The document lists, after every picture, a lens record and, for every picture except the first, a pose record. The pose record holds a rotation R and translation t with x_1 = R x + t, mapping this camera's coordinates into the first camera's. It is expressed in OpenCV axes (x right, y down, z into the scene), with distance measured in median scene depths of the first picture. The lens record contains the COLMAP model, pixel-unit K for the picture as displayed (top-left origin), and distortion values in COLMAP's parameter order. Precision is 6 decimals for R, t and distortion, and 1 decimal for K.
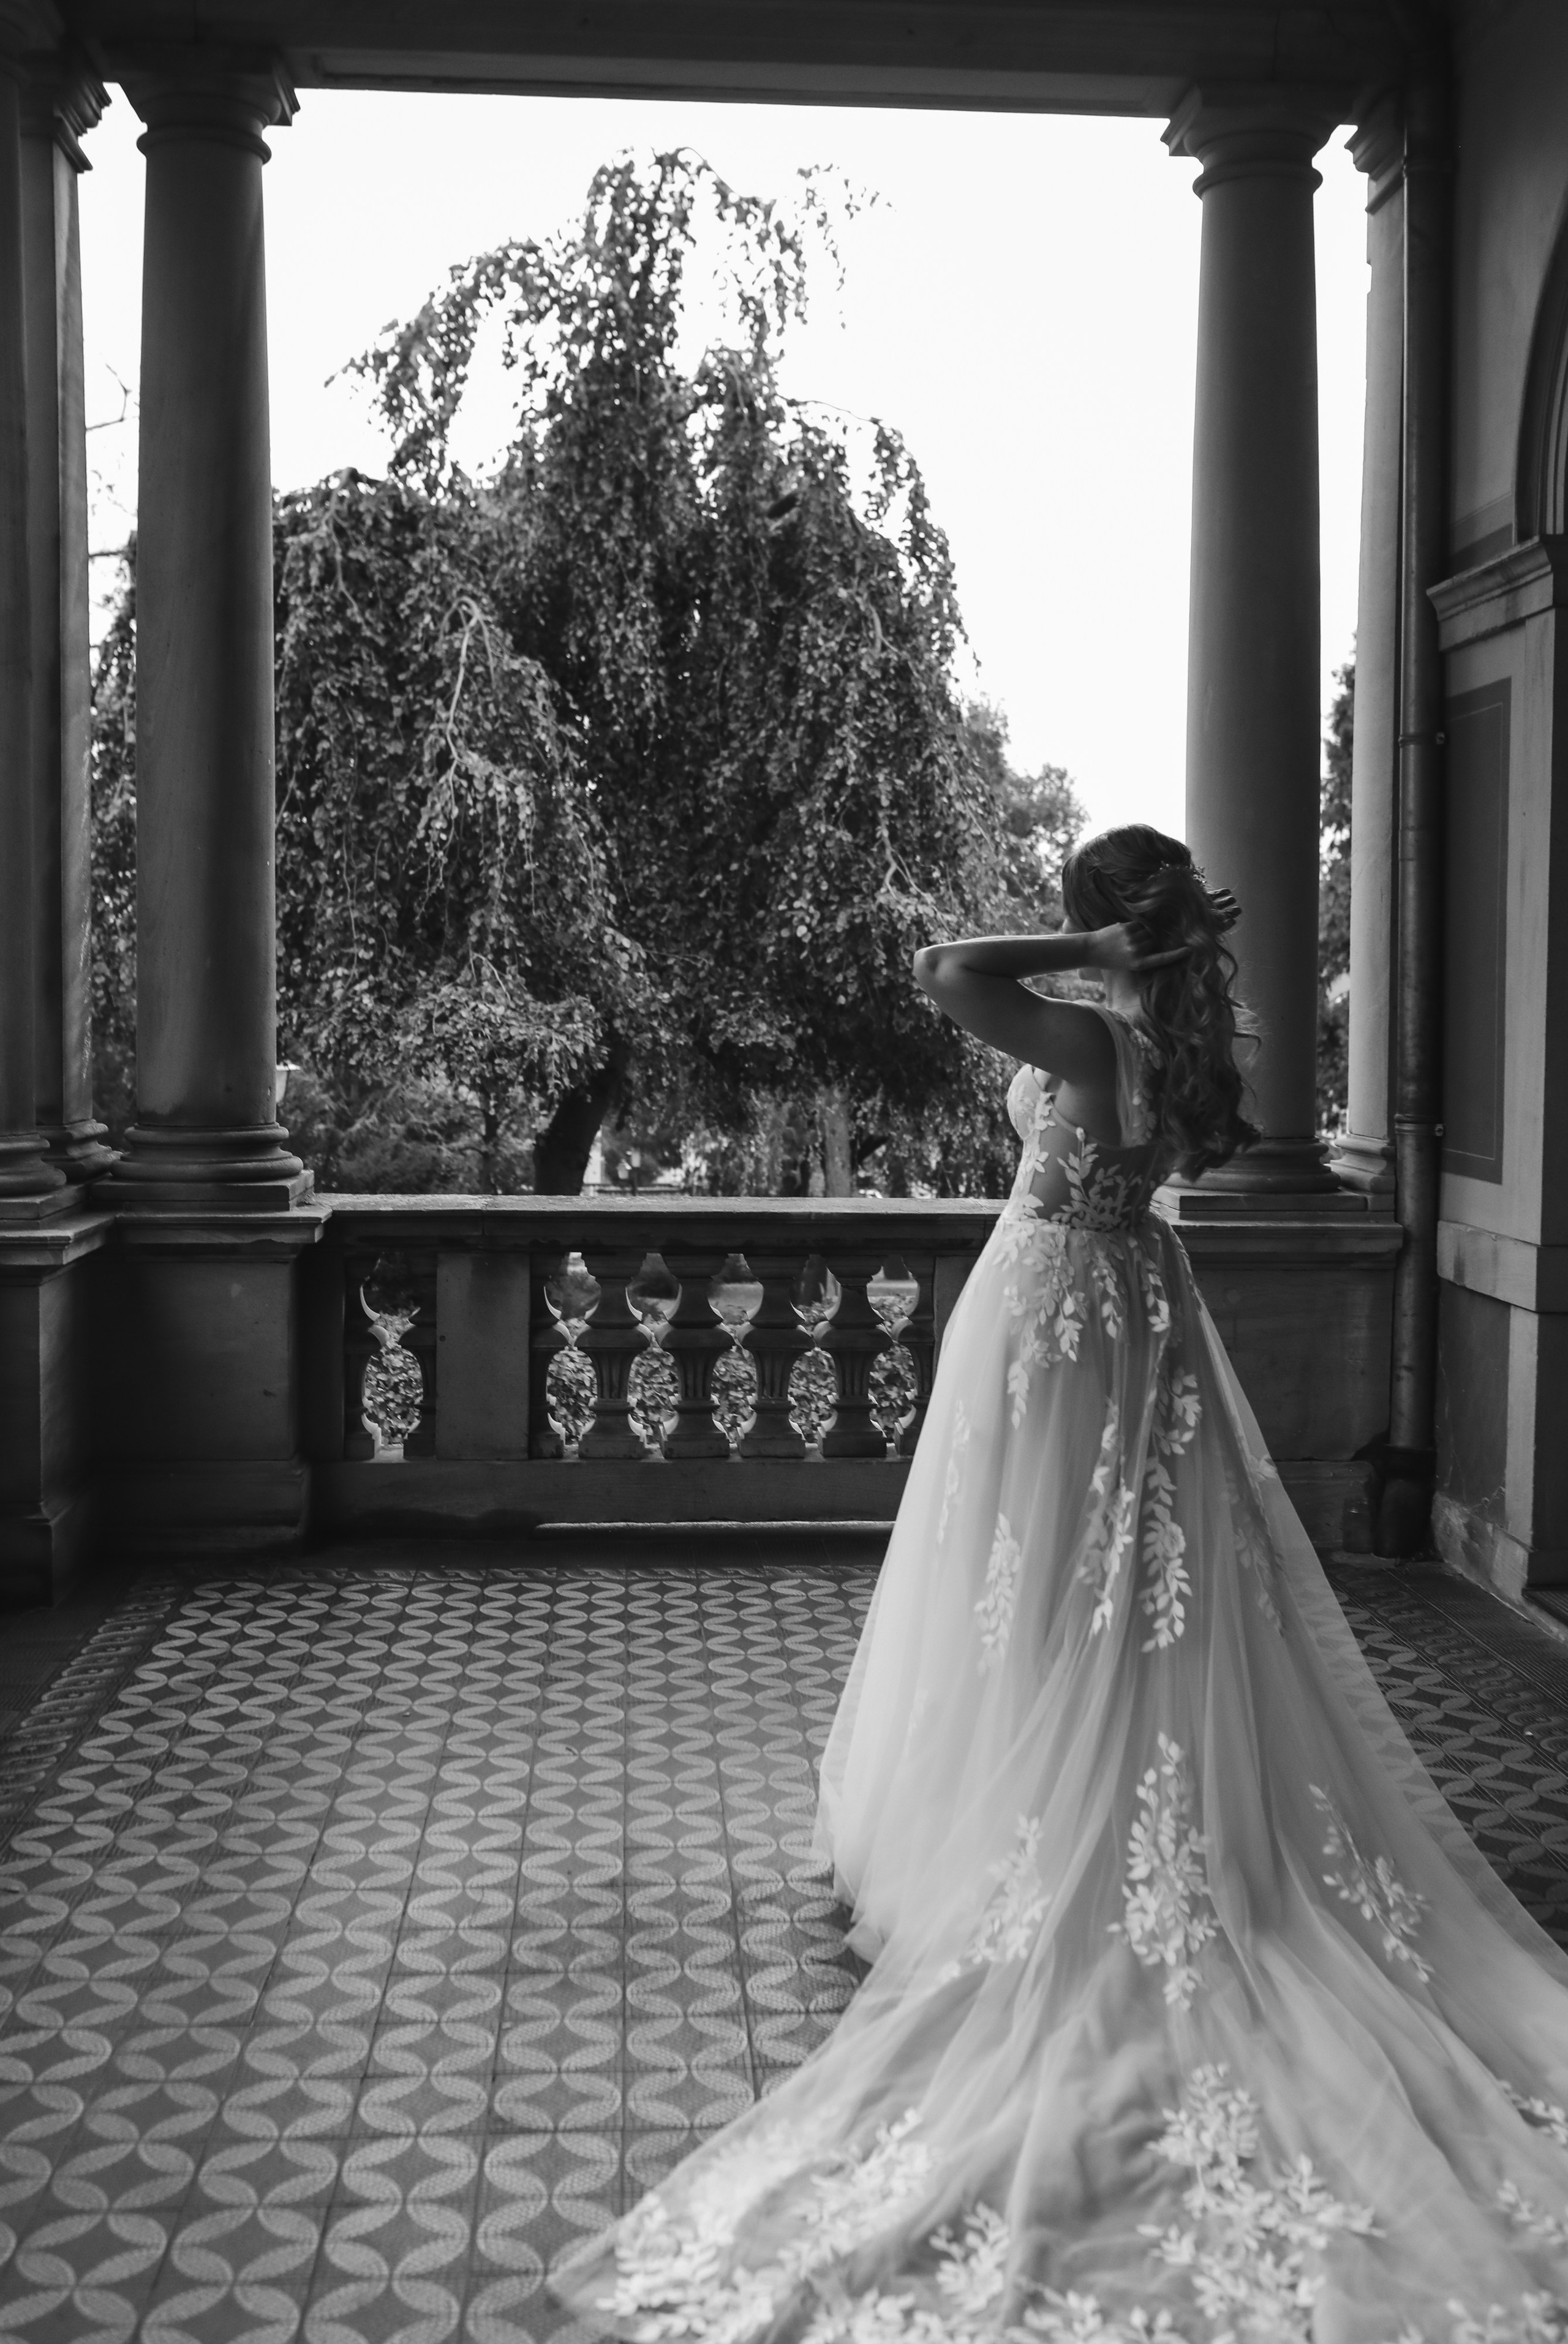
lens RADIAL K [[2443.8, 0, 791.6], [0, 2443.8, 1104.3], [0, 0, 1]] dist [-0.057986, 0.096405]
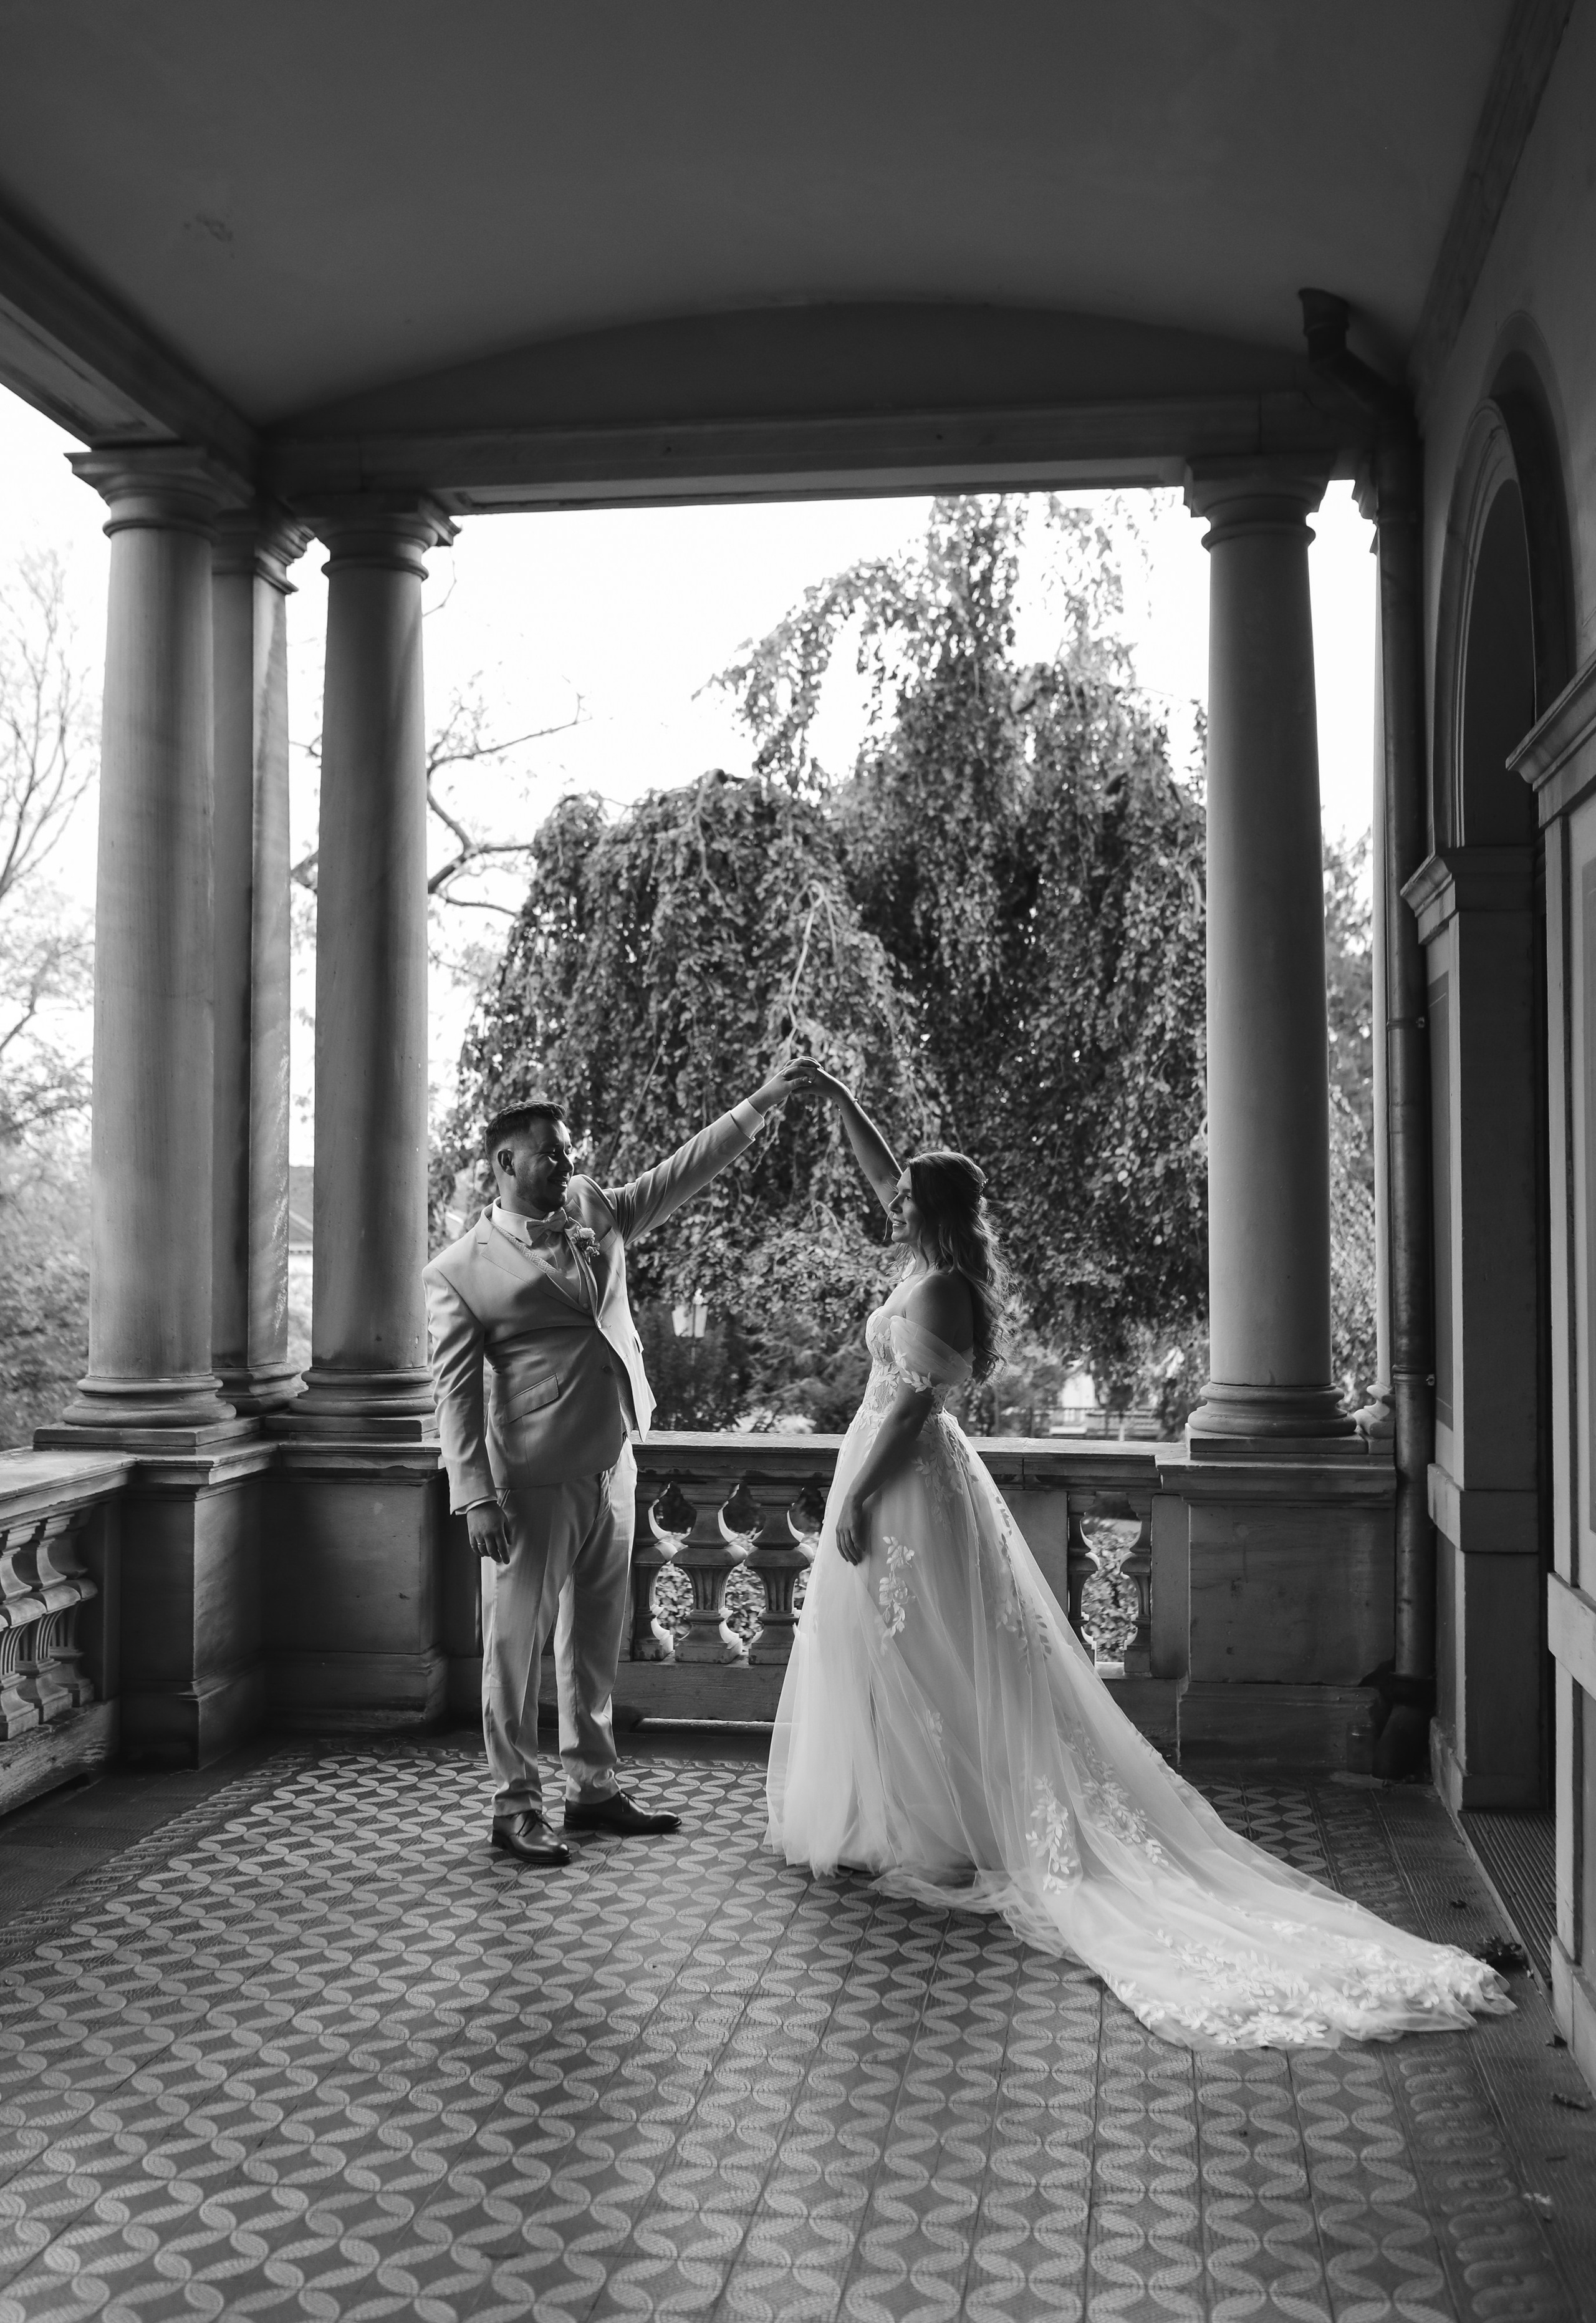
lens RADIAL K [[2359.8, 0, 799.4], [0, 2359.8, 1099.6], [0, 0, 1]] dist [-0.070085, 0.123055]
pose [[0.976130, -0.018798, -0.216372, 0.091821], [-0.002193, 0.995344, -0.096366, -0.004967], [0.217176, 0.094540, 0.971544, -0.037066]]
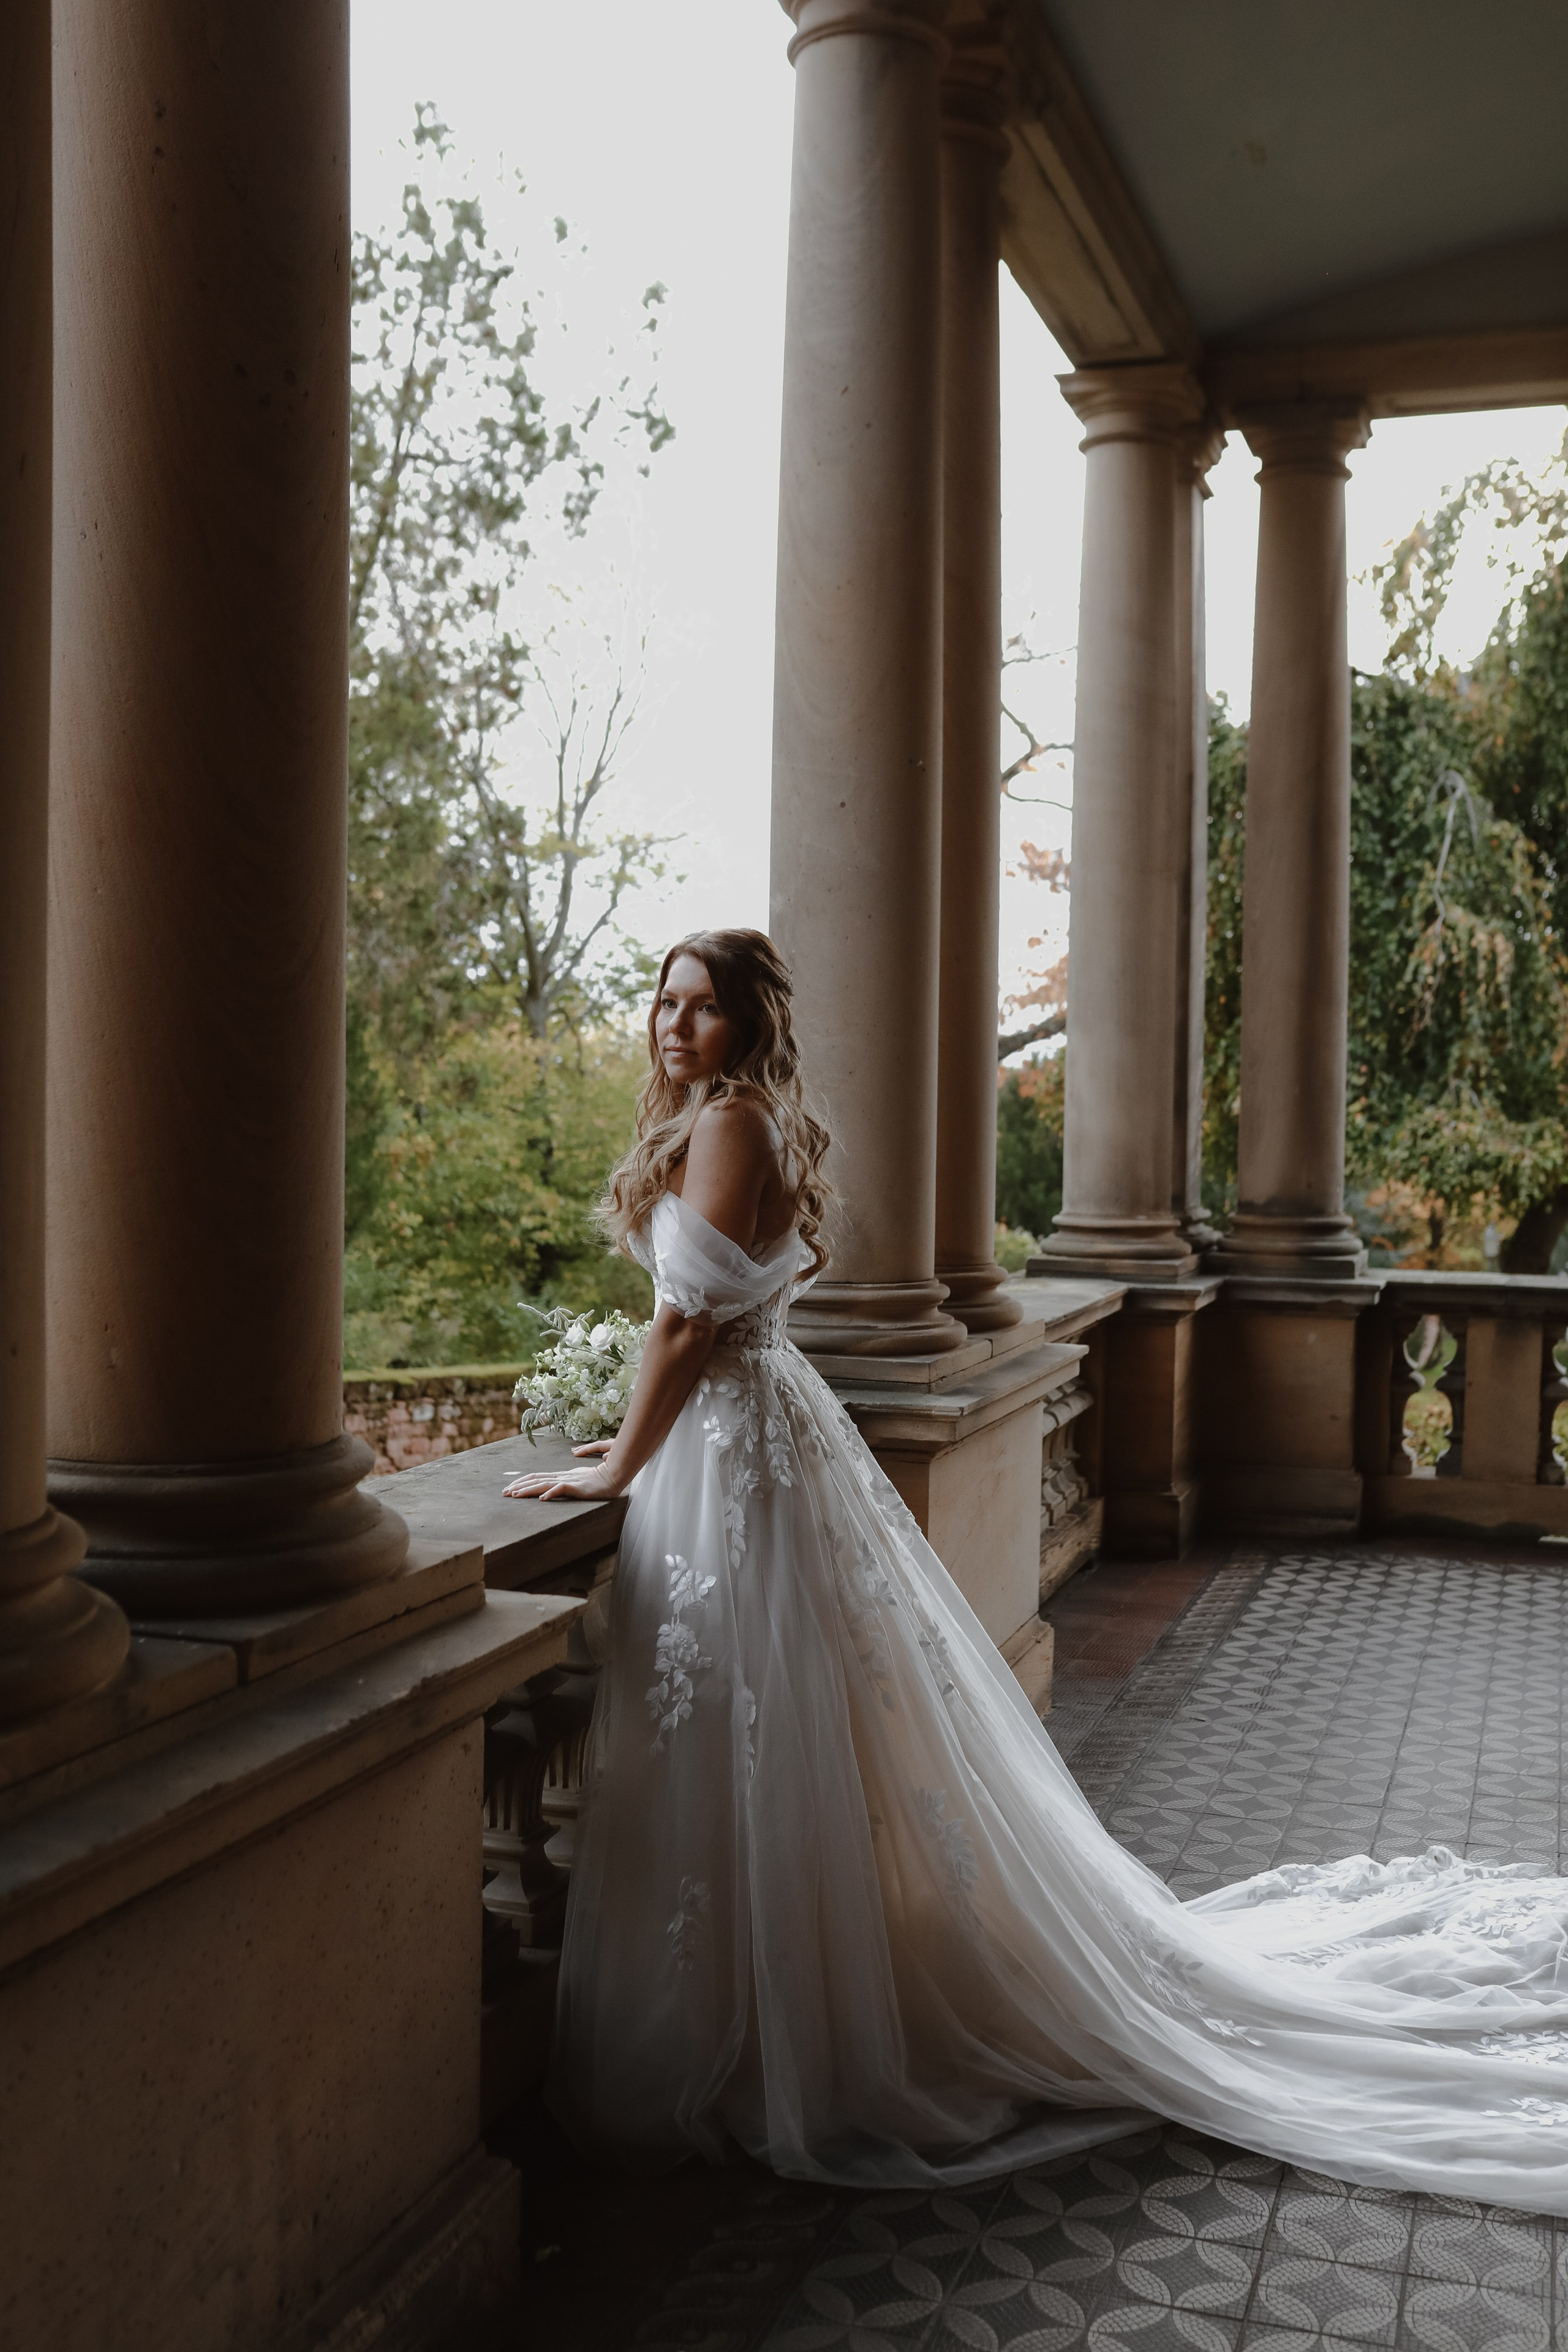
lens RADIAL K [[2232.3, 0, 784.0], [0, 2232.3, 1176.0], [0, 0, 1]] dist [-0.036731, 0.012697]
pose [[0.919711, 0.019585, -0.392106, -0.007814], [-0.026177, 0.999591, -0.011472, 0.003974], [0.391721, 0.020815, 0.919848, -0.091844]]
